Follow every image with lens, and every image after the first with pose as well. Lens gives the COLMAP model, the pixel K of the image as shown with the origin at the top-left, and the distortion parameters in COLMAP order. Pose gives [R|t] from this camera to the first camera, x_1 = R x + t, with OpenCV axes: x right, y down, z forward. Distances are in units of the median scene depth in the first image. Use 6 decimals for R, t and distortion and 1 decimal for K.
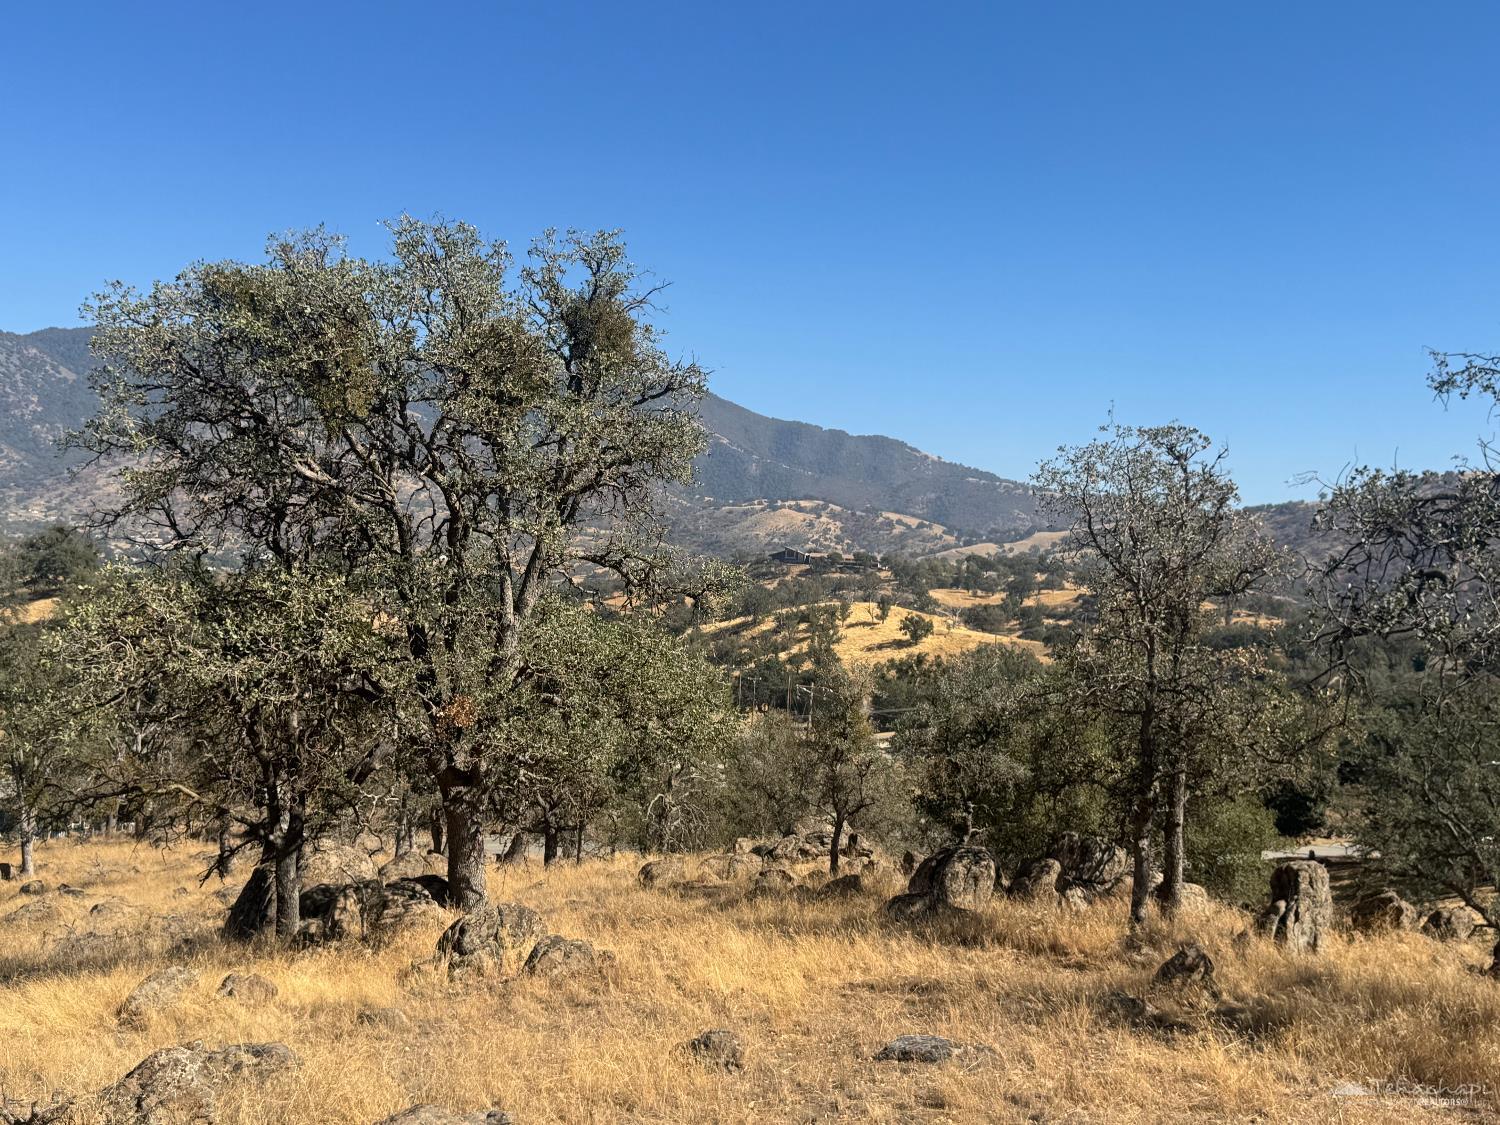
lens RADIAL K [[1622.5, 0, 742.9], [0, 1622.5, 559.3], [0, 0, 1]] dist [0.081769, 0.000000]
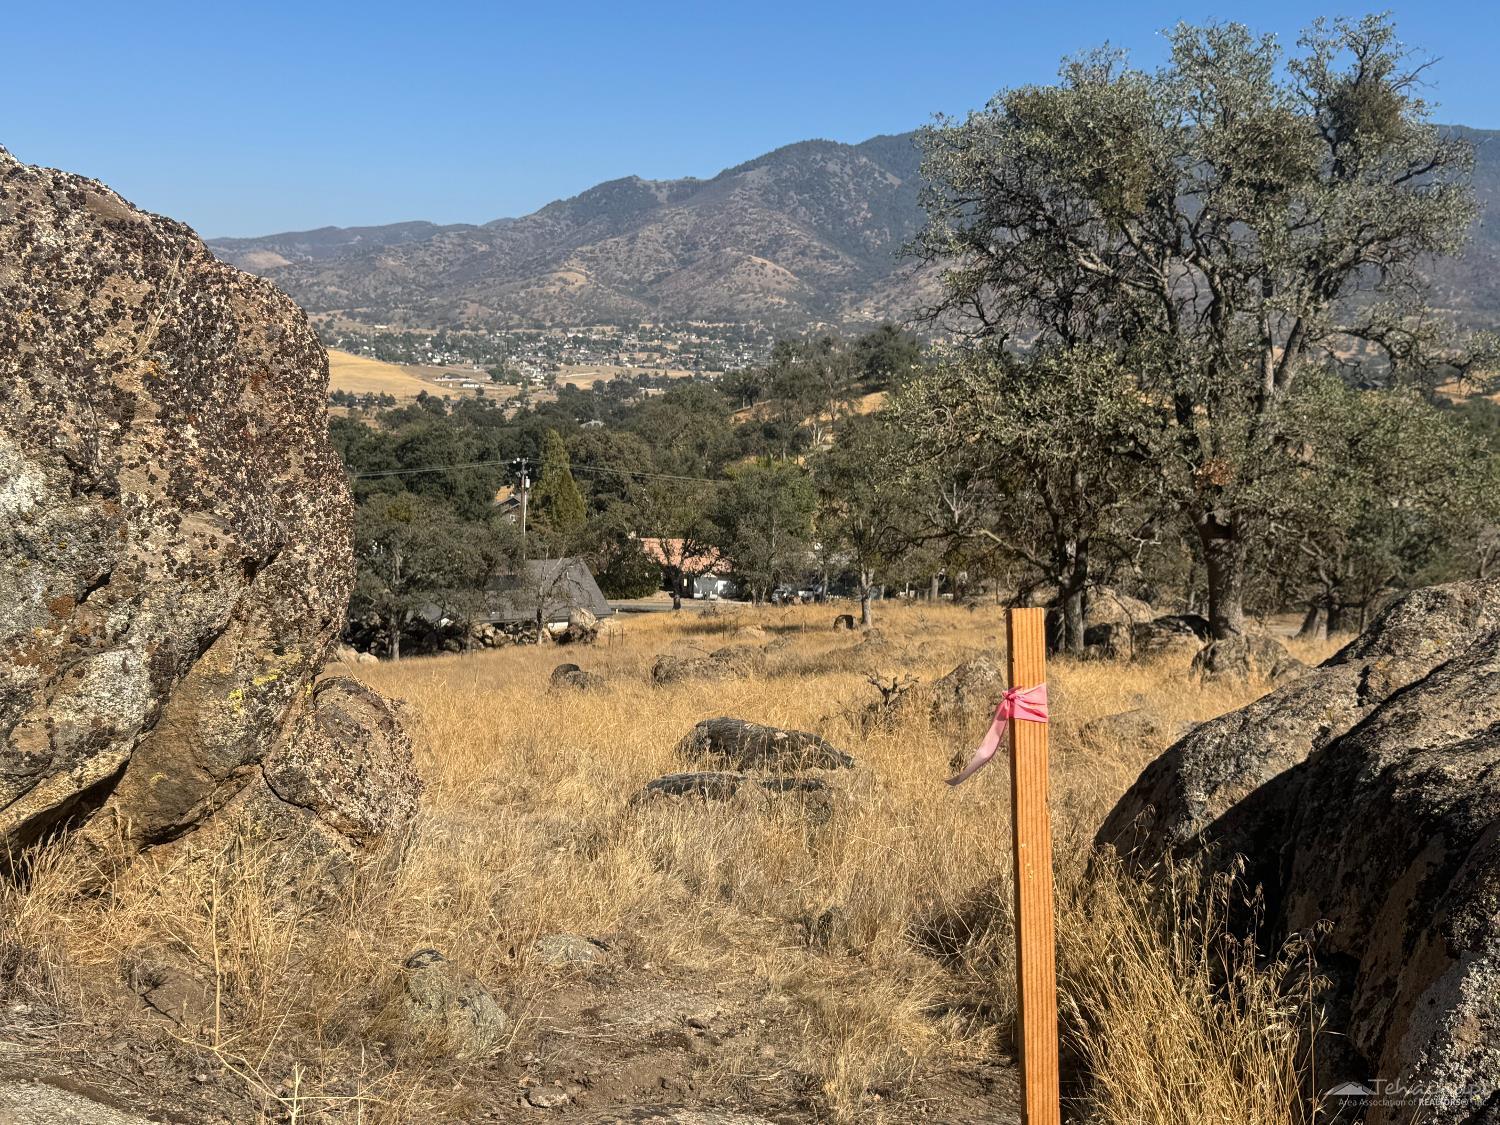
lens RADIAL K [[1622.5, 0, 753.9], [0, 1622.5, 584.5], [0, 0, 1]] dist [0.081769, 0.000000]
pose [[0.889608, 0.045135, -0.454490, 0.016632], [0.019795, 0.990360, 0.137098, 0.002381], [0.456296, -0.130960, 0.880138, -0.046083]]
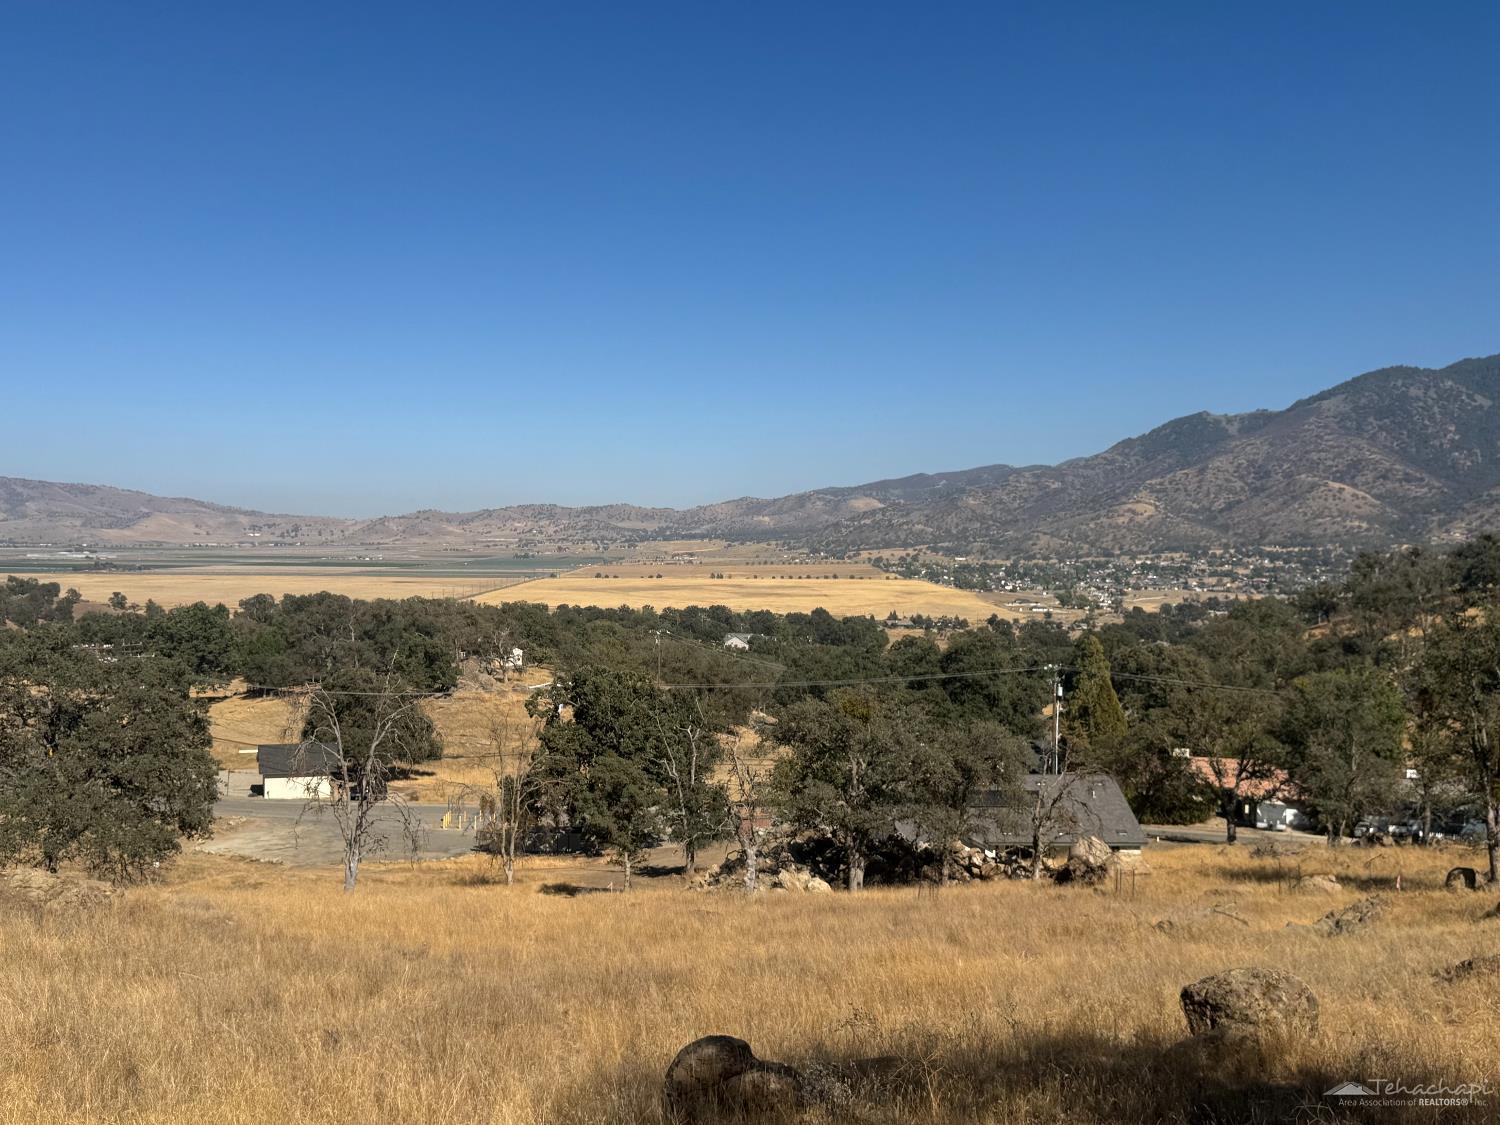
lens RADIAL K [[1507.7, 0, 741.0], [0, 1507.7, 568.5], [0, 0, 1]] dist [0.081249, 0.000000]
pose [[0.664958, -0.036641, -0.745981, -0.108738], [0.029968, 0.999300, -0.022371, 0.039164], [0.746279, -0.007480, 0.665591, 0.211807]]
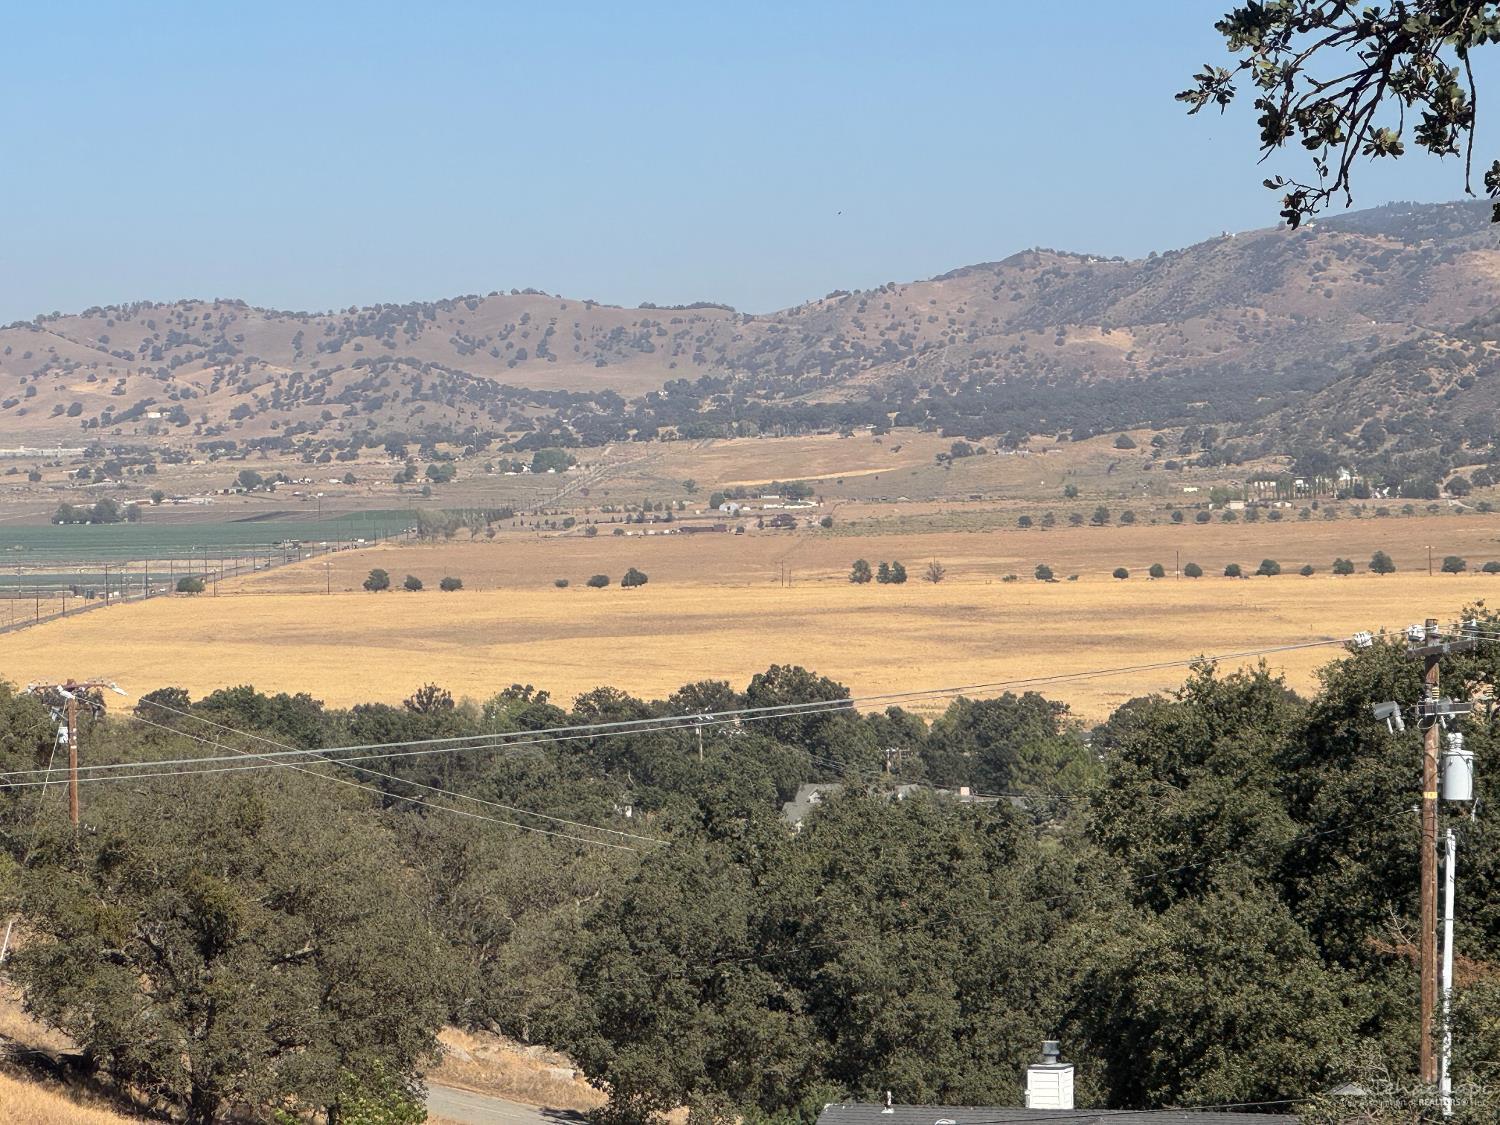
lens RADIAL K [[6249.2, 0, 759.3], [0, 6249.2, 567.3], [0, 0, 1]] dist [-0.226724, 0.000000]
pose [[0.626427, -0.050800, -0.777823, -0.303488], [0.050468, 0.998424, -0.024563, 0.145183], [0.777845, -0.023868, 0.628003, 0.816057]]
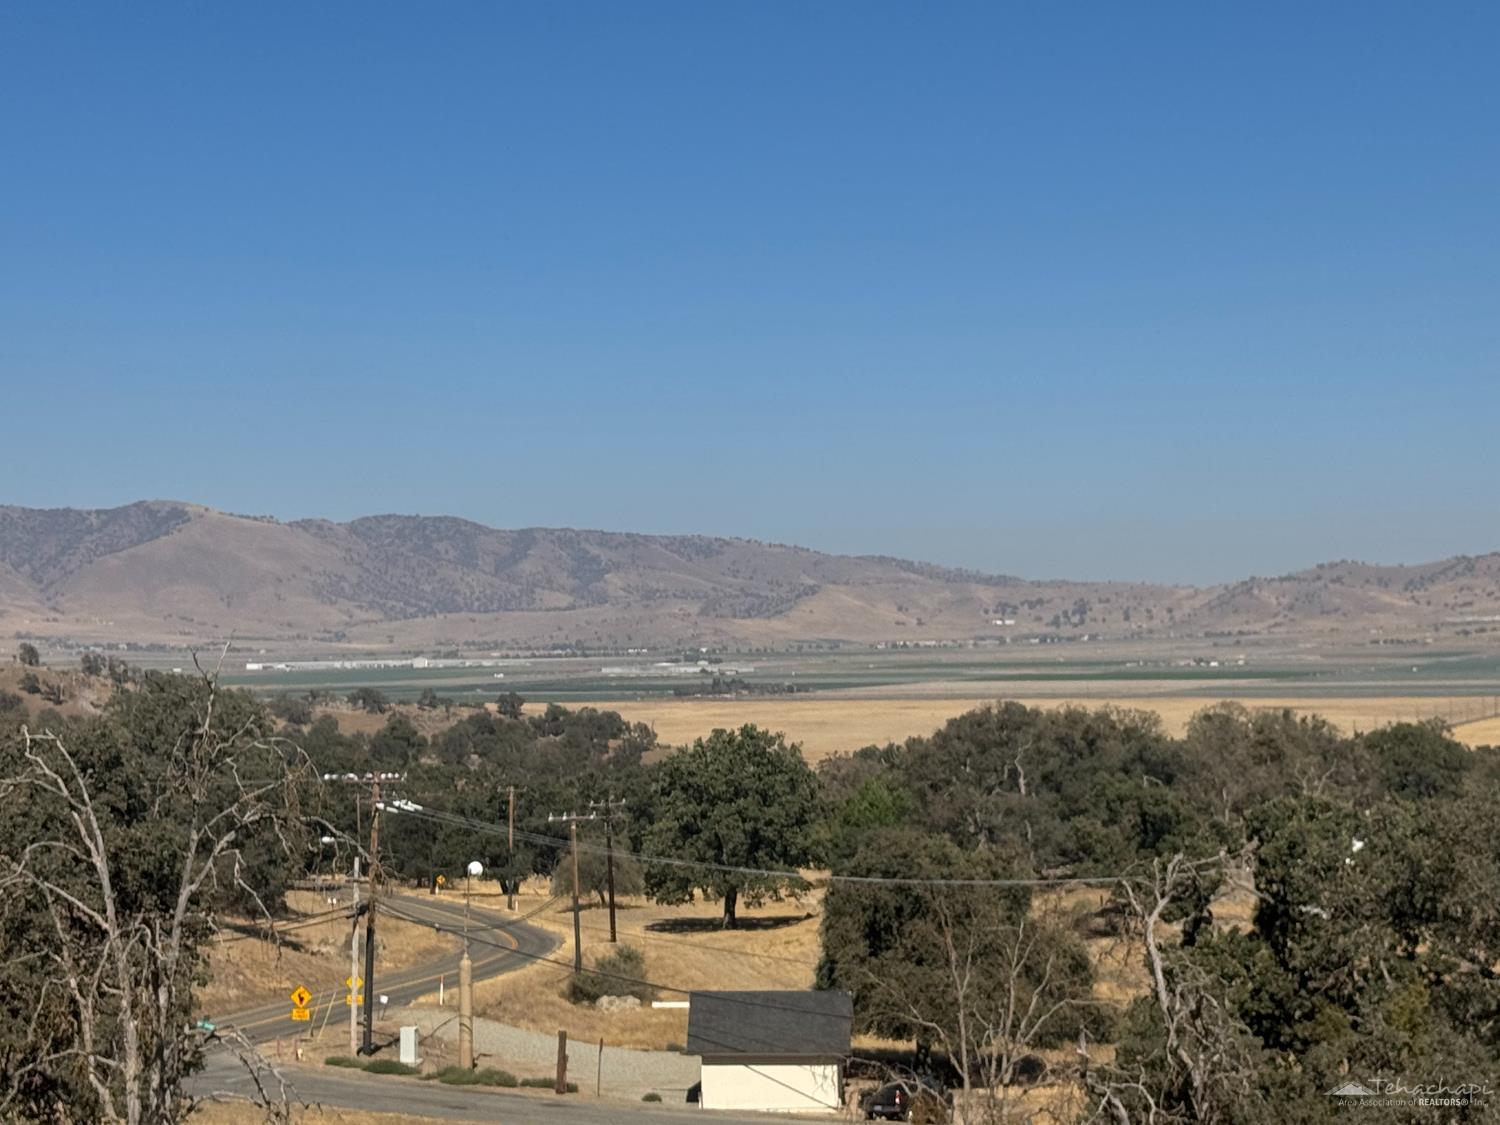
lens RADIAL K [[3095.7, 0, 748.0], [0, 3095.7, 549.7], [0, 0, 1]] dist [0.180315, 0.000000]
pose [[0.324076, -0.087539, -0.941972, -0.227257], [0.037482, 0.996116, -0.079676, 0.094801], [0.945288, -0.009486, 0.326098, 0.507556]]
